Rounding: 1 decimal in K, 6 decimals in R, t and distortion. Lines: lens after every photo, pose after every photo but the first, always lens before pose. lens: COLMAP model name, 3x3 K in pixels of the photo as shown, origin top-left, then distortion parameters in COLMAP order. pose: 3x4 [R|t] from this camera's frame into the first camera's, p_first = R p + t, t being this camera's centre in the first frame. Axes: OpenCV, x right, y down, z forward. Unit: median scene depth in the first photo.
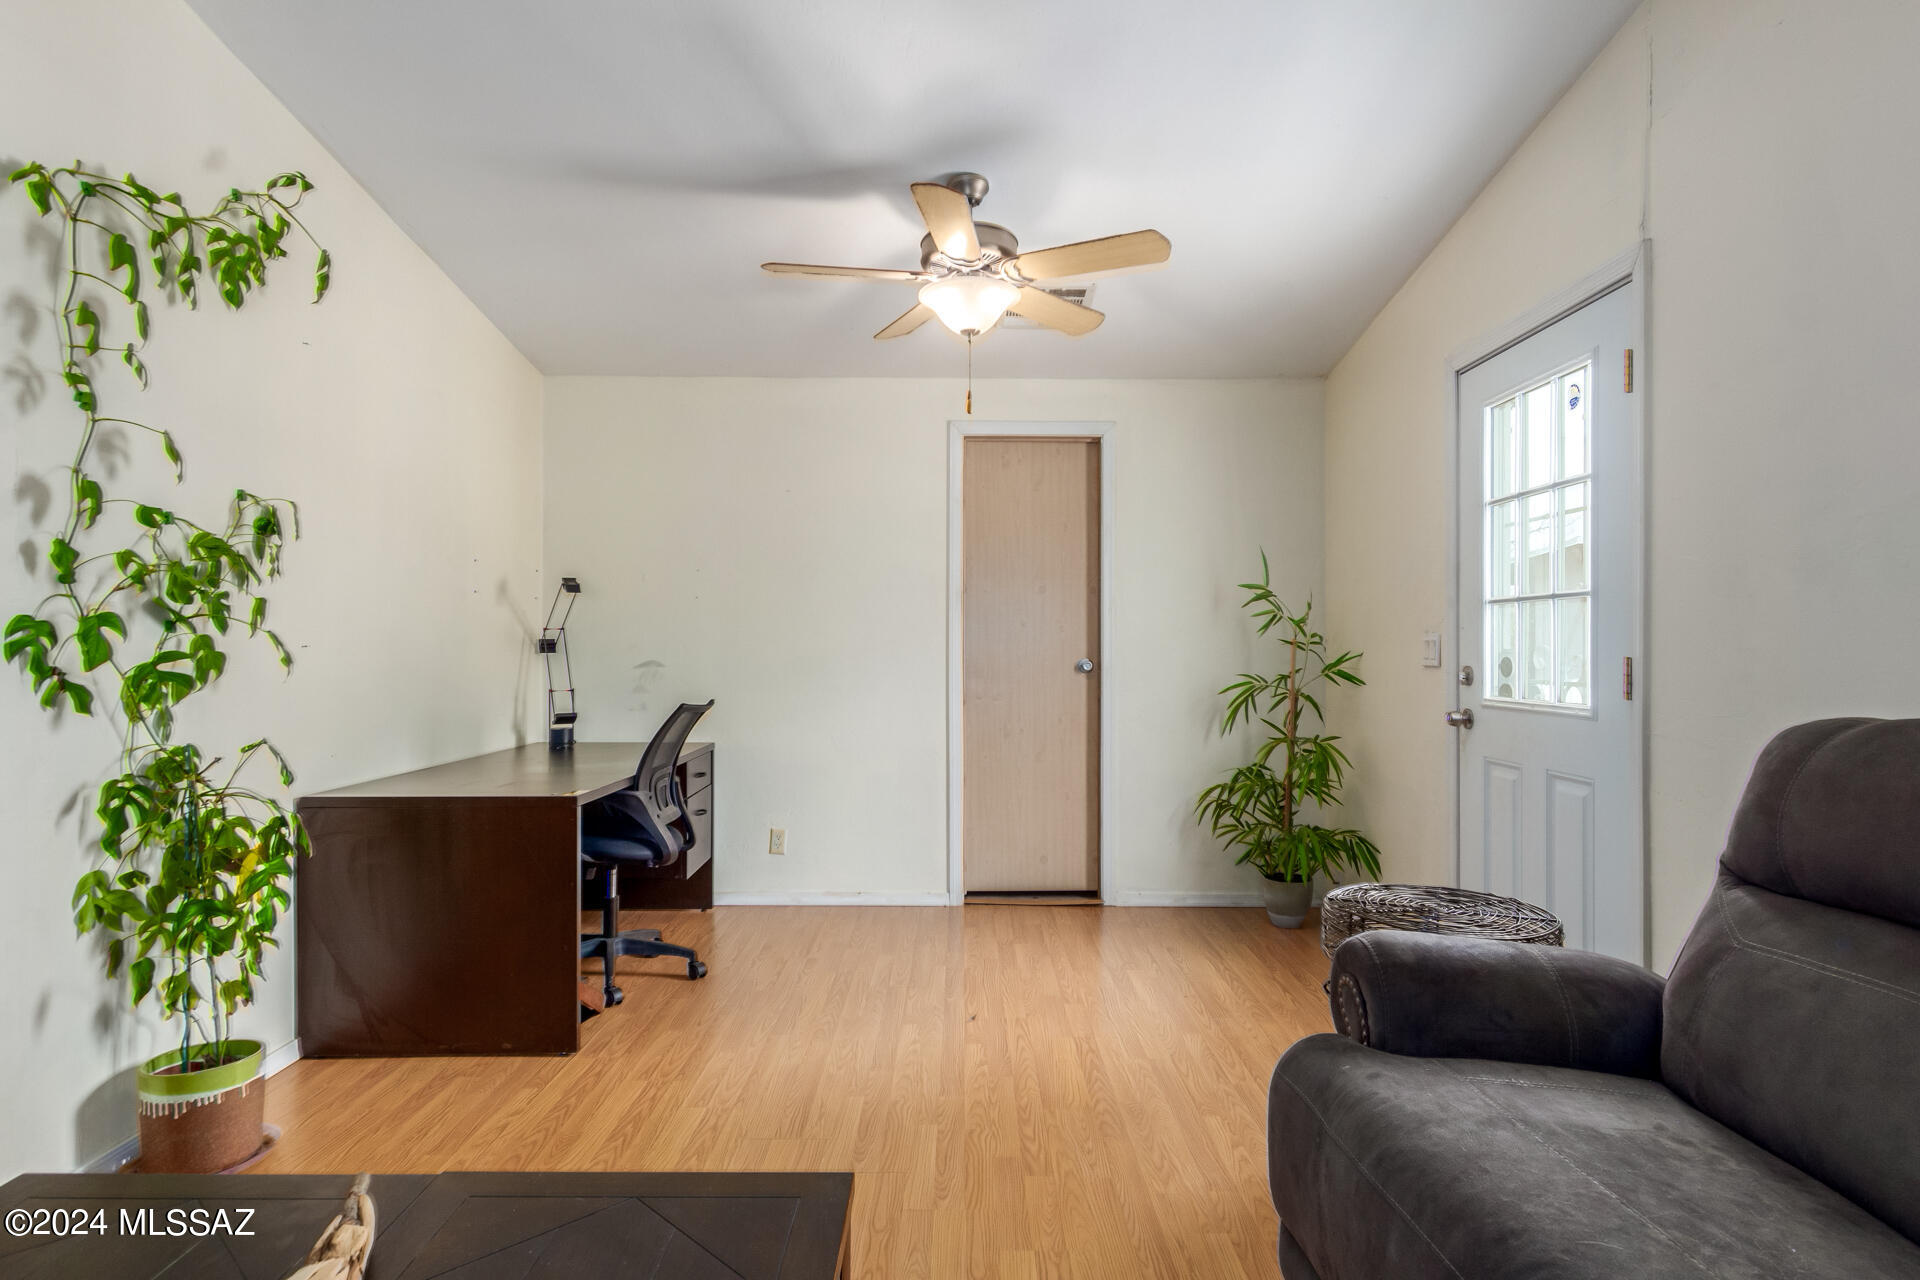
lens RADIAL K [[1066.3, 0, 959.8], [0, 1066.3, 640.6], [0, 0, 1]] dist [0.001441, -0.000543]
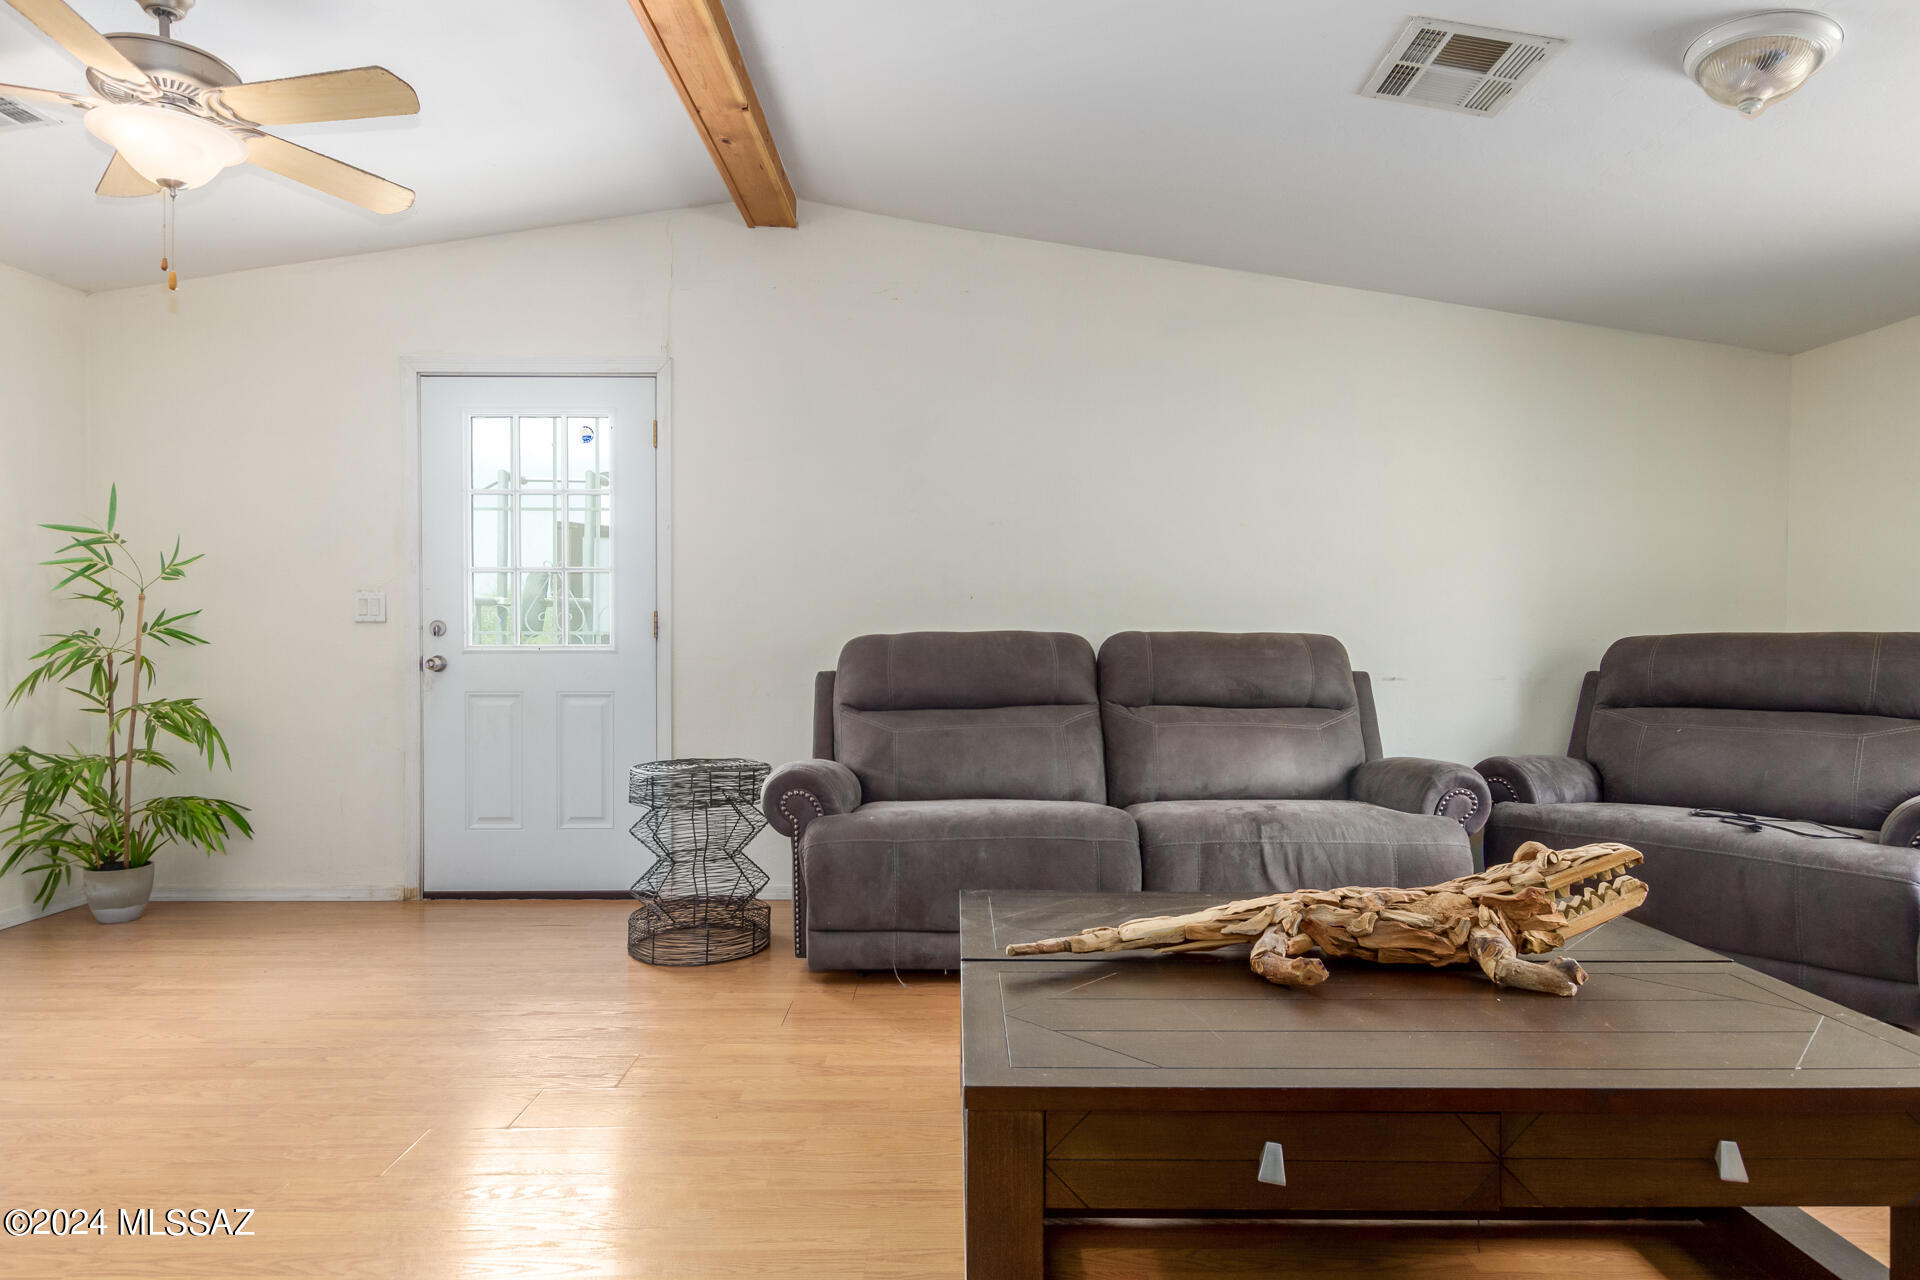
lens RADIAL K [[1066.3, 0, 960.6], [0, 1066.3, 638.8], [0, 0, 1]] dist [0.001441, -0.000543]
pose [[0.005472, -0.011304, 0.999921, -0.785540], [-0.010157, 0.999884, 0.011359, 0.026738], [-0.999933, -0.010218, 0.005356, 0.419854]]
